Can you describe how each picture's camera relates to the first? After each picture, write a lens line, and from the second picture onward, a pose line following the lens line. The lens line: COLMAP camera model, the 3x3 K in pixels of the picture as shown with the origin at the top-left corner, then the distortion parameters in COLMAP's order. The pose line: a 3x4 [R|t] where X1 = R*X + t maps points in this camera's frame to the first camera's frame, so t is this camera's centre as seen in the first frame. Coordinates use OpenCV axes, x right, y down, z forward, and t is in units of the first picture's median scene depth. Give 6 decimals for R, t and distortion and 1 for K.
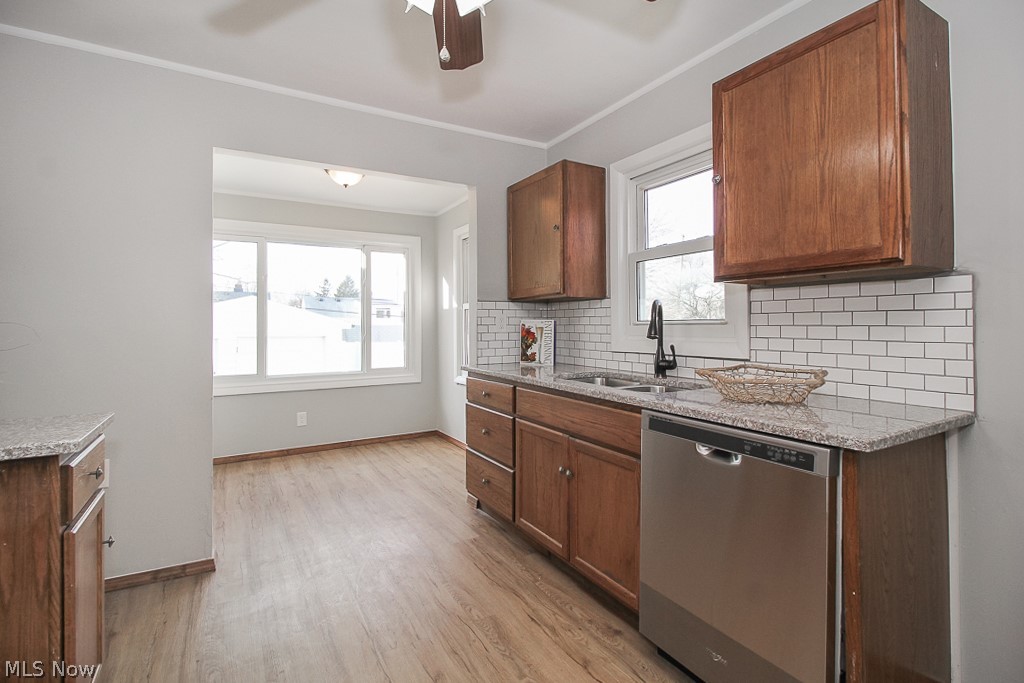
lens RADIAL K [[486.2, 0, 509.7], [0, 486.2, 323.4], [0, 0, 1]] dist [-0.006215, -0.003887]
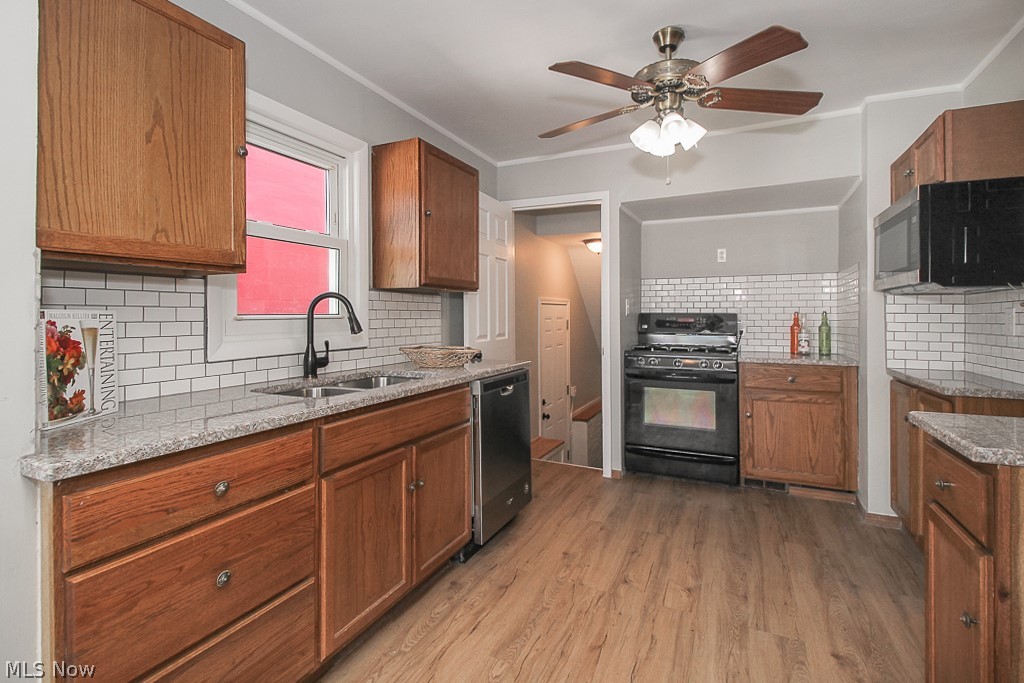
lens RADIAL K [[486.2, 0, 506.9], [0, 486.2, 315.3], [0, 0, 1]] dist [-0.006215, -0.003887]
pose [[-0.573095, 0.003996, 0.819479, -0.636214], [0.003816, 0.999990, -0.002208, -0.001360], [-0.819480, 0.001862, -0.573105, 1.231987]]
